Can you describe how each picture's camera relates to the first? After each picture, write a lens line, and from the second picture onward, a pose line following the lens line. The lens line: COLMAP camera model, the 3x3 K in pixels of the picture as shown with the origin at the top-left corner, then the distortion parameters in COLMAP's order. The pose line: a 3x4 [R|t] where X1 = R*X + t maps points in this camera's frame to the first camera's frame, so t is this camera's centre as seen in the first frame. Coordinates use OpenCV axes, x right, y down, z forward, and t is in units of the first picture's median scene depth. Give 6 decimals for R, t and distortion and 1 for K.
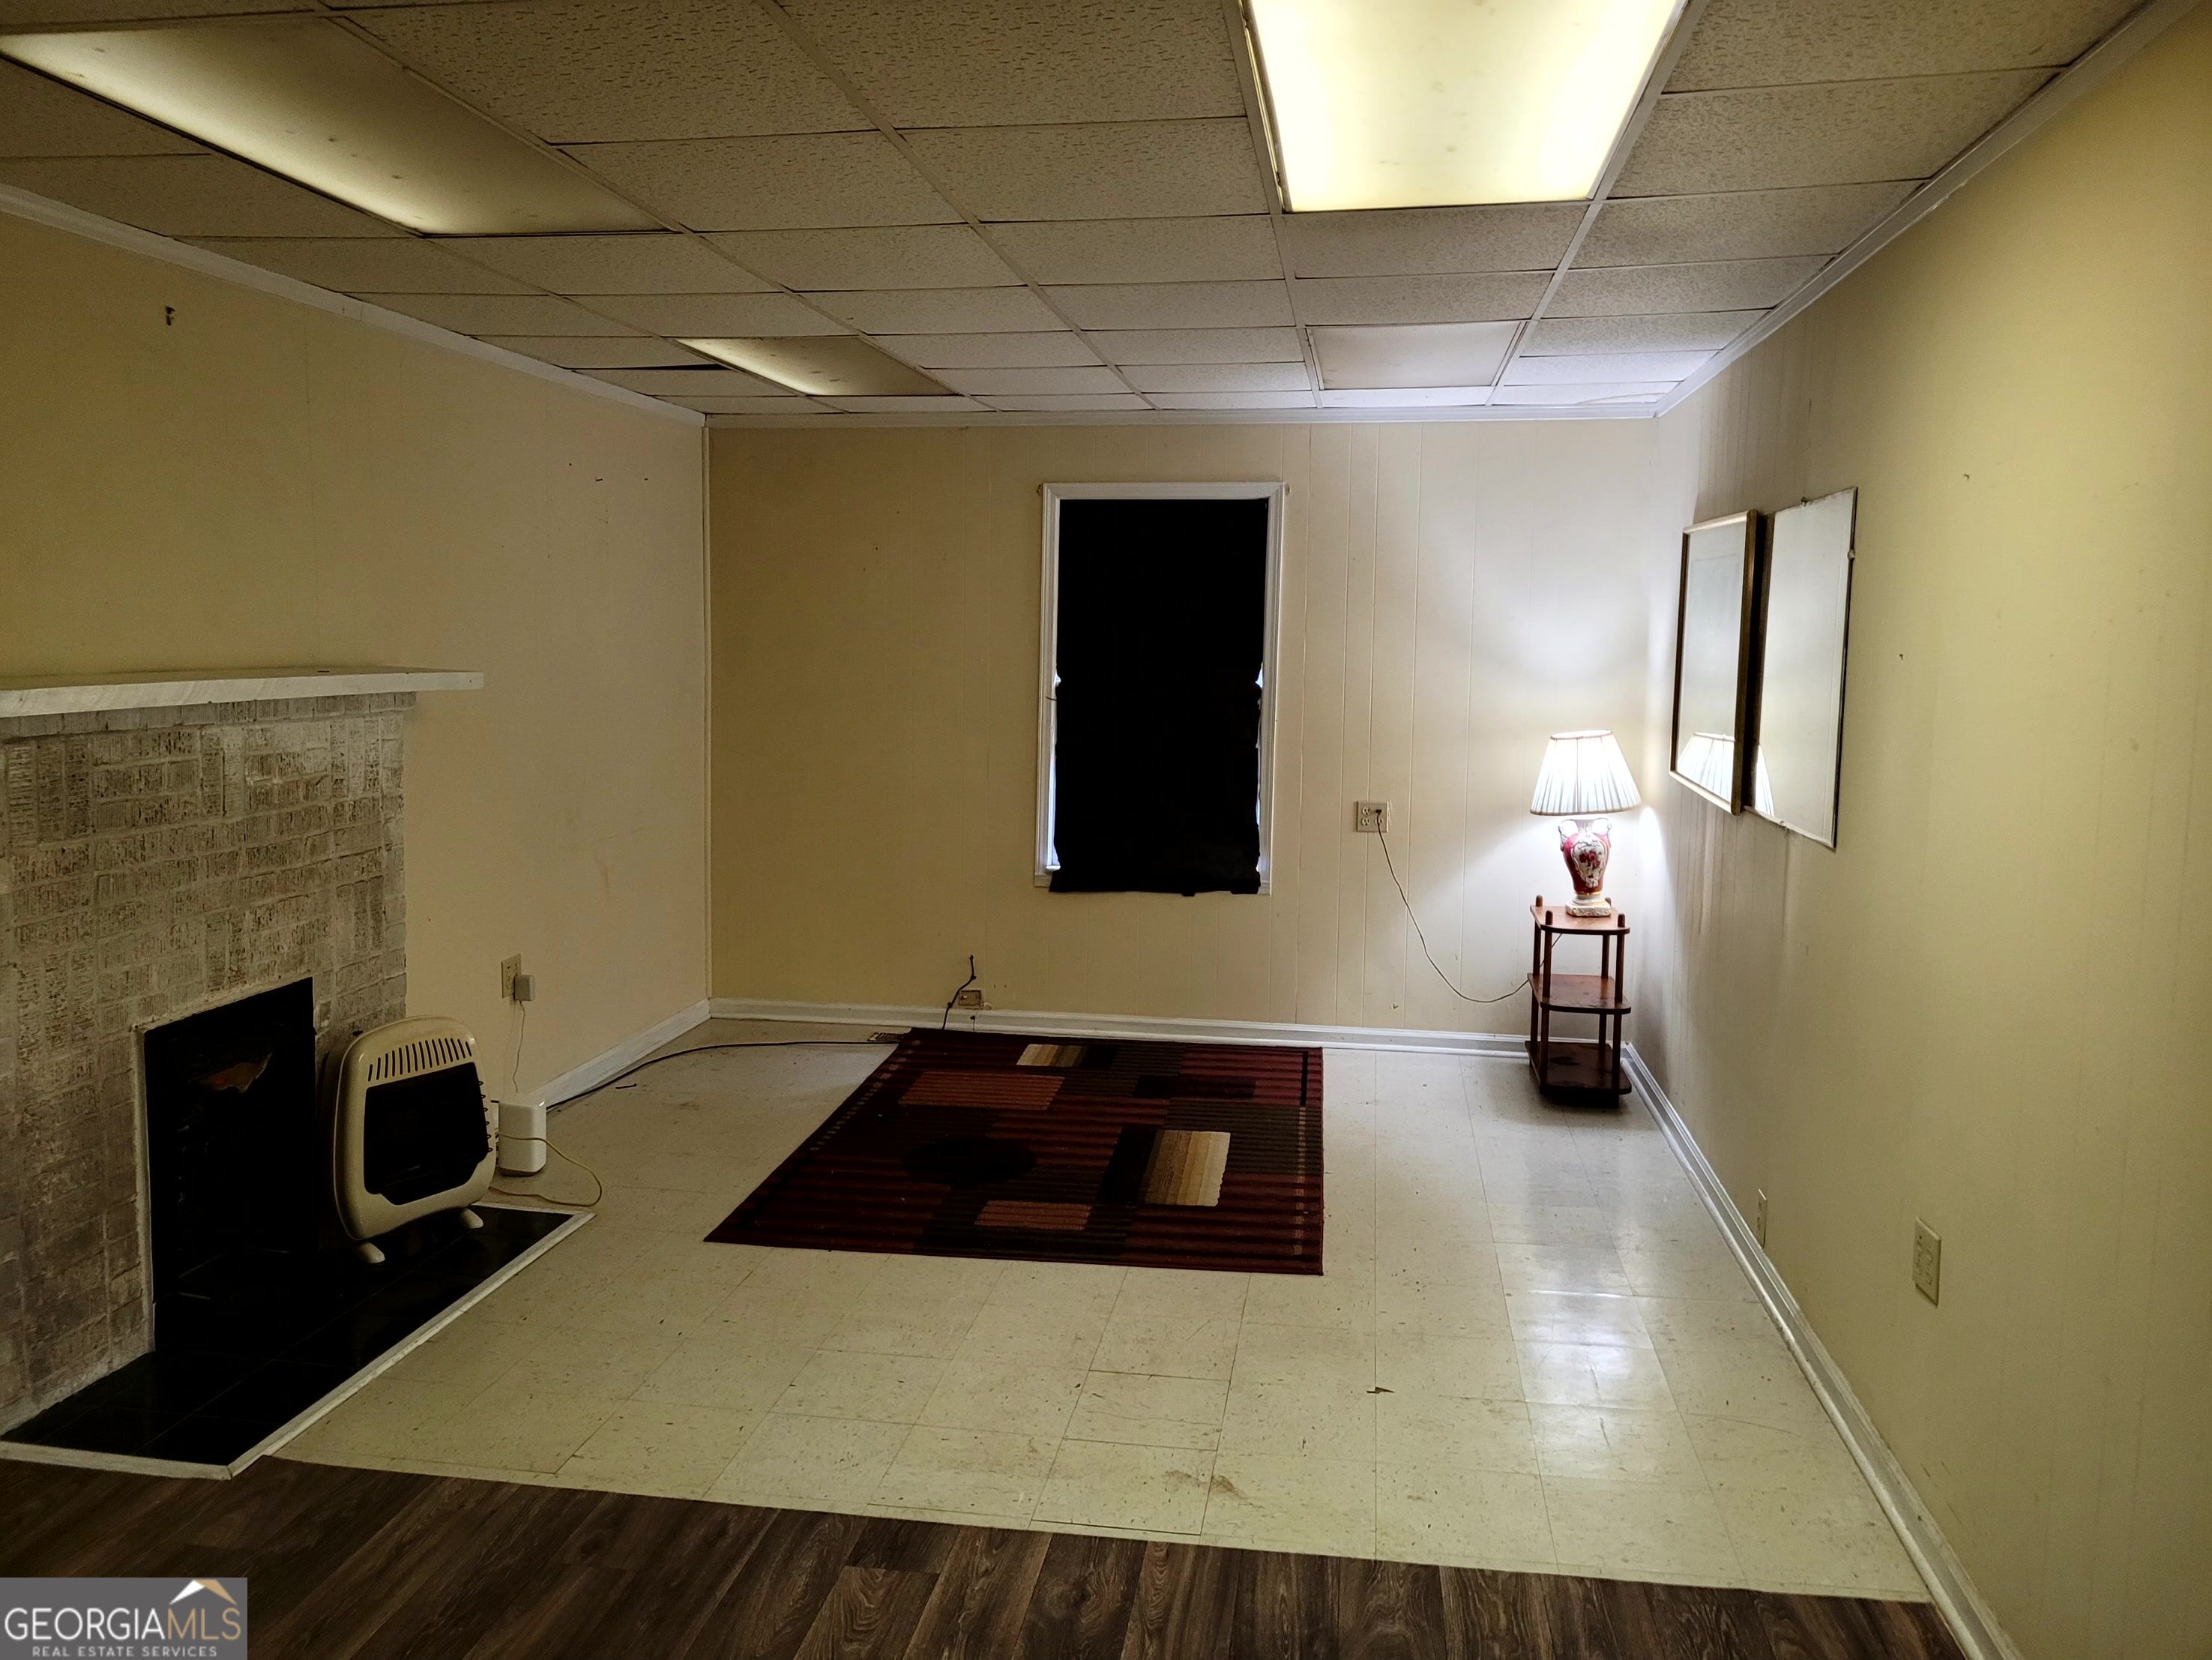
lens RADIAL K [[1660.9, 0, 1109.3], [0, 1660.9, 780.0], [0, 0, 1]] dist [0.046158, -0.036442]
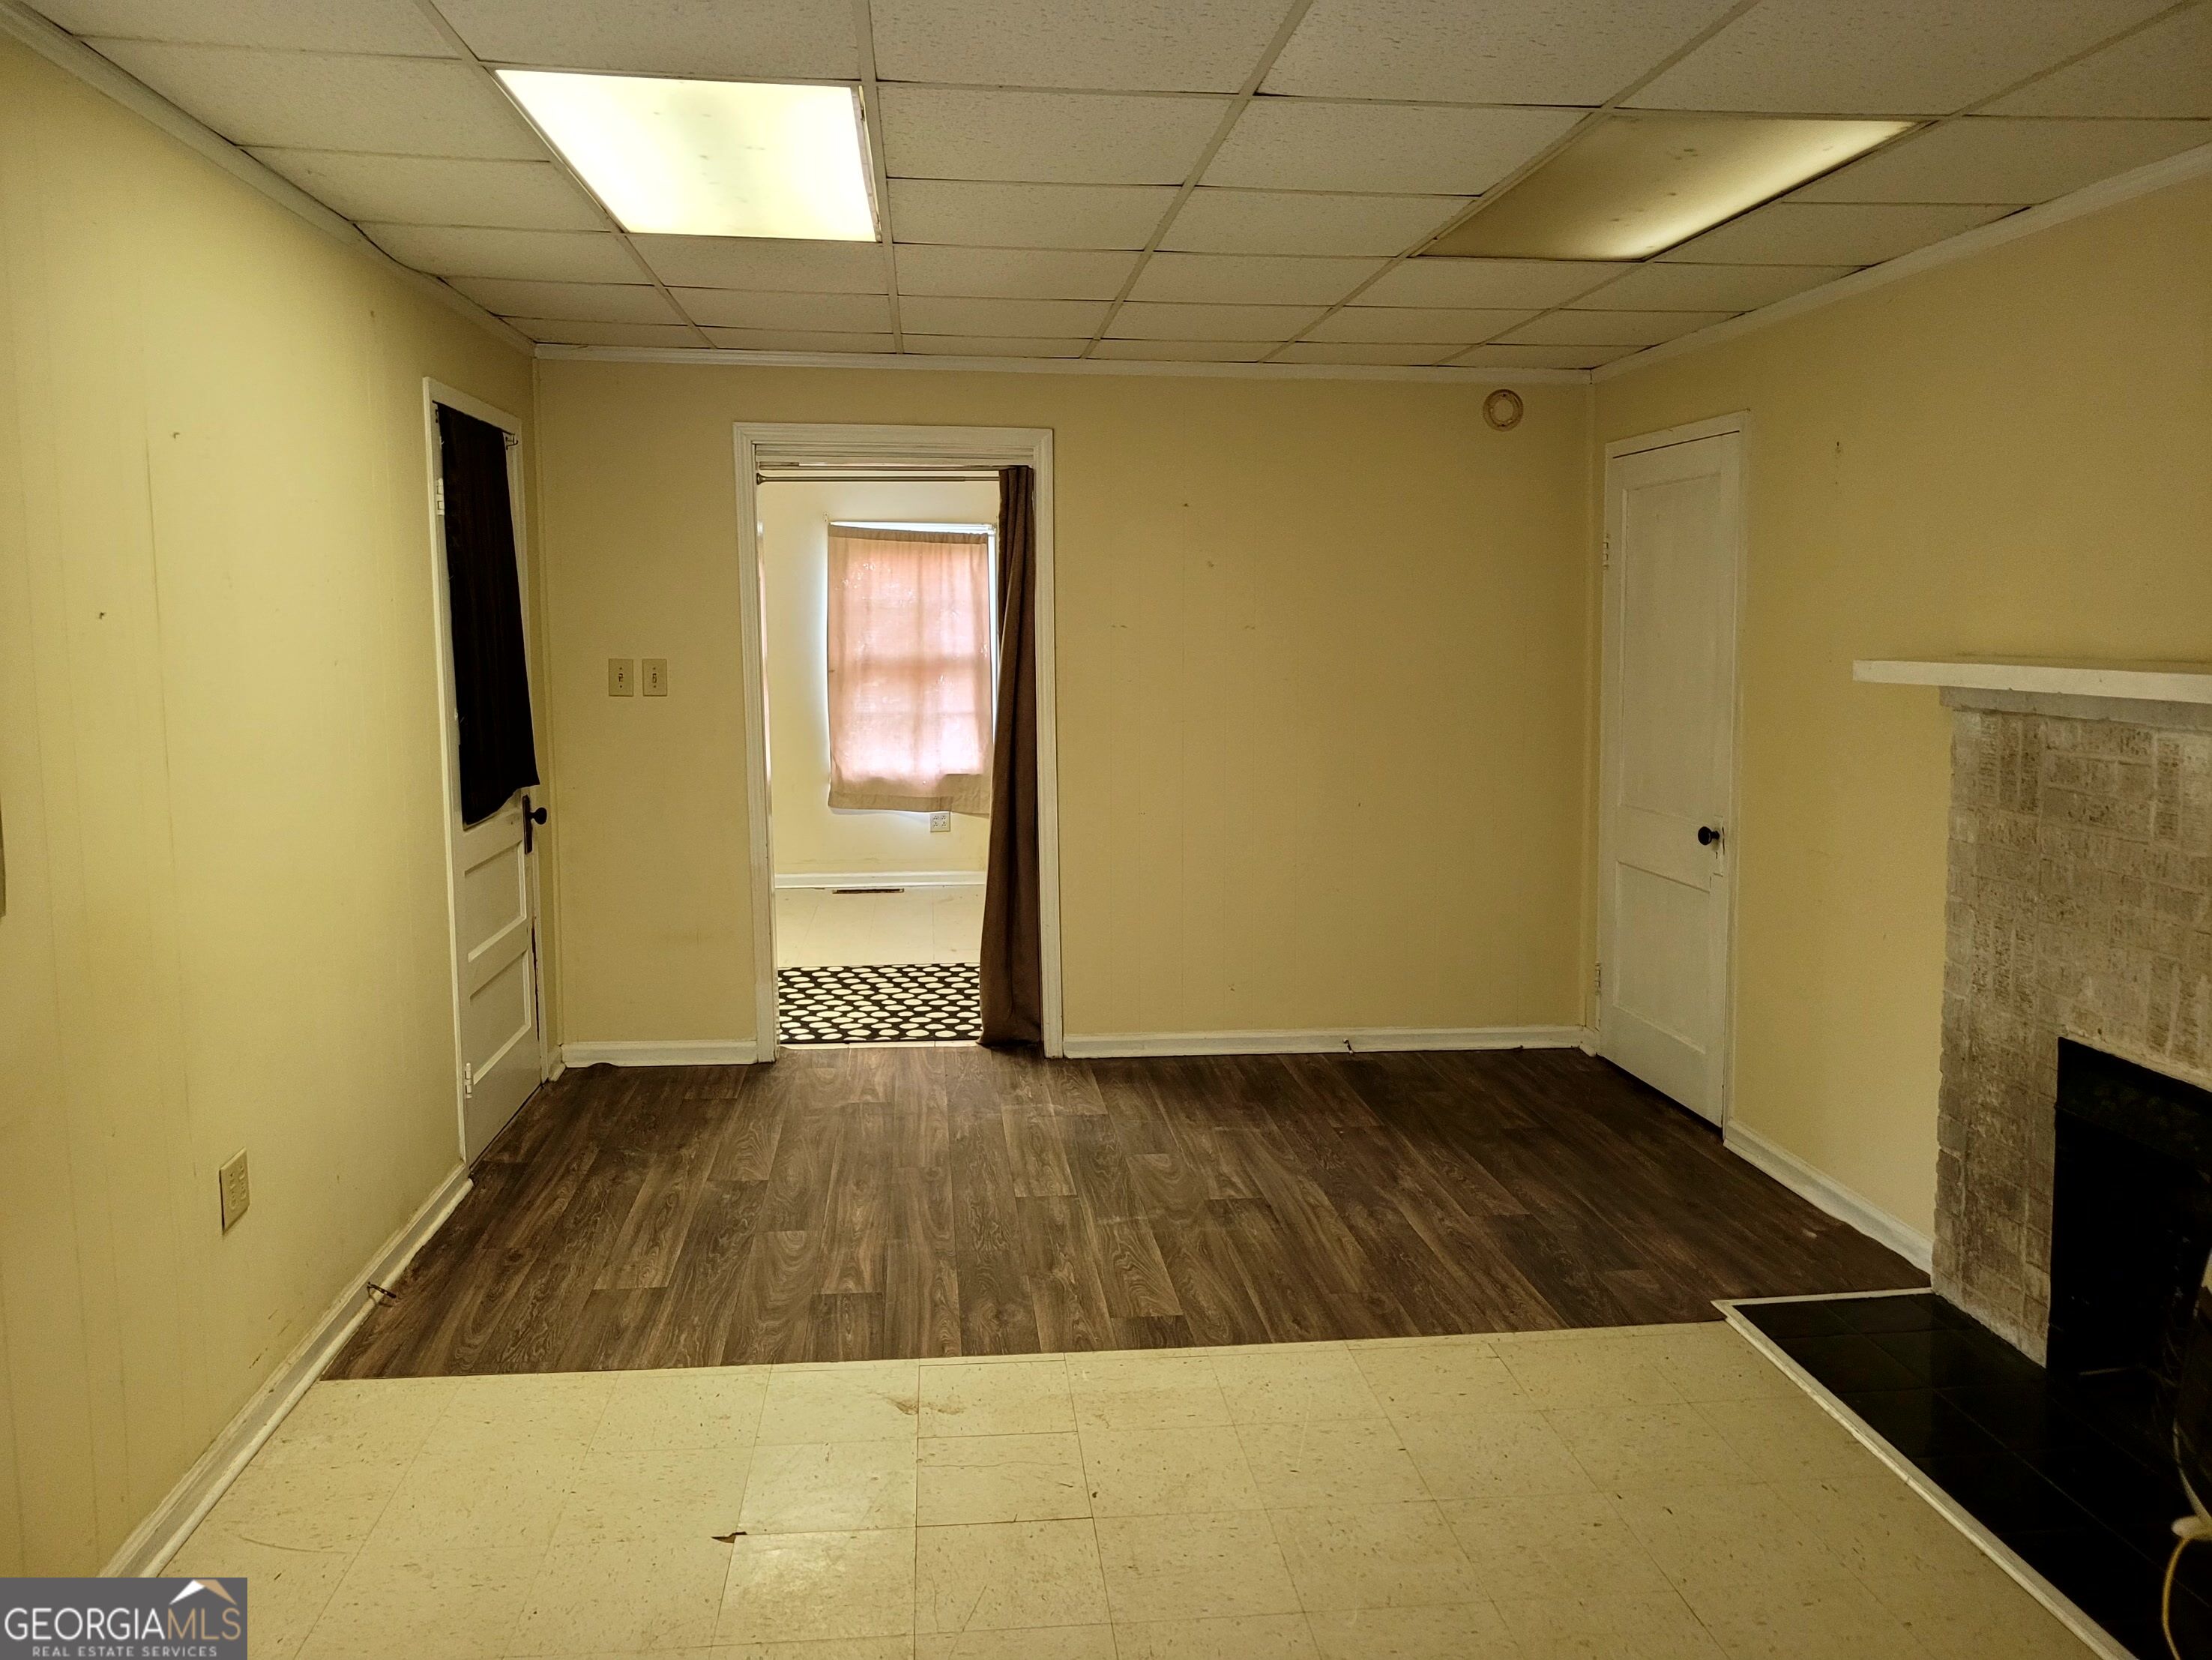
lens RADIAL K [[1662.2, 0, 1115.2], [0, 1662.2, 781.5], [0, 0, 1]] dist [0.048640, -0.041904]
pose [[-0.964438, 0.013887, -0.263944, 0.181843], [-0.035510, 0.982758, 0.181455, -0.139411], [0.261913, 0.184375, -0.947316, 1.664876]]
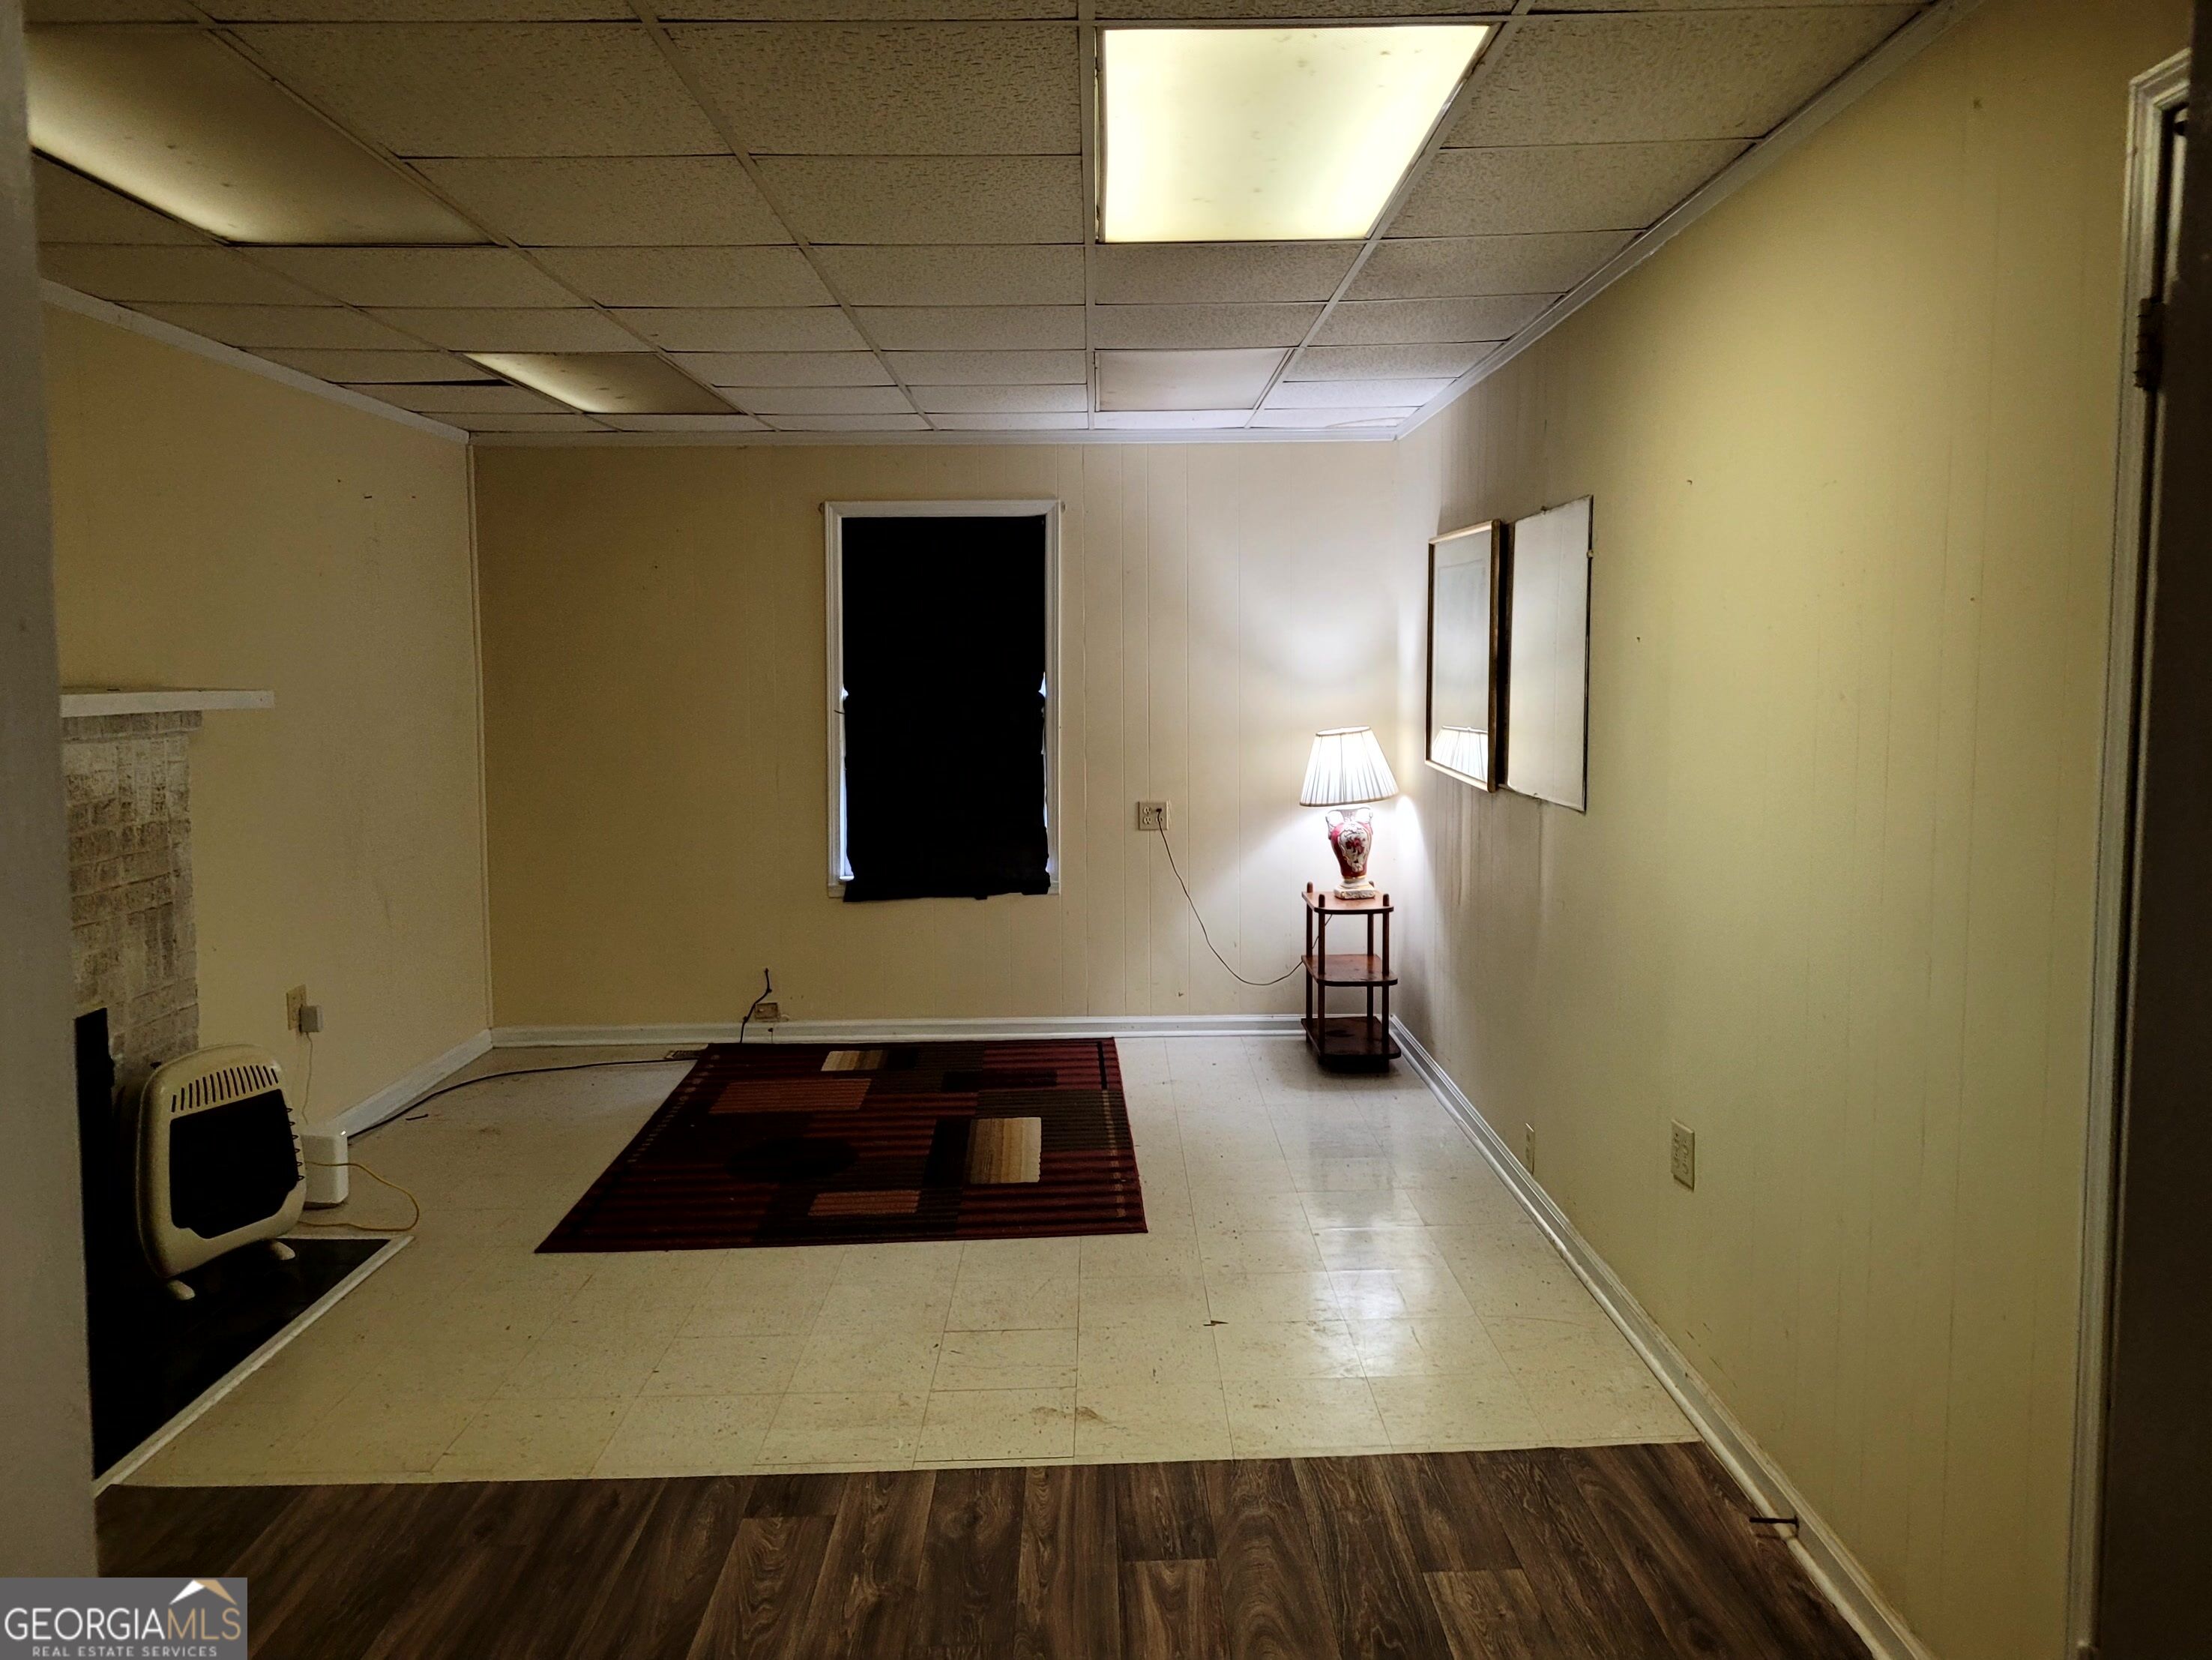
lens RADIAL K [[1659.8, 0, 1131.2], [0, 1659.8, 789.7], [0, 0, 1]] dist [0.049609, -0.037998]
pose [[0.984175, -0.033579, 0.173986, -0.066268], [0.035572, 0.999332, -0.008347, 0.023670], [-0.173589, 0.014404, 0.984713, -0.063049]]
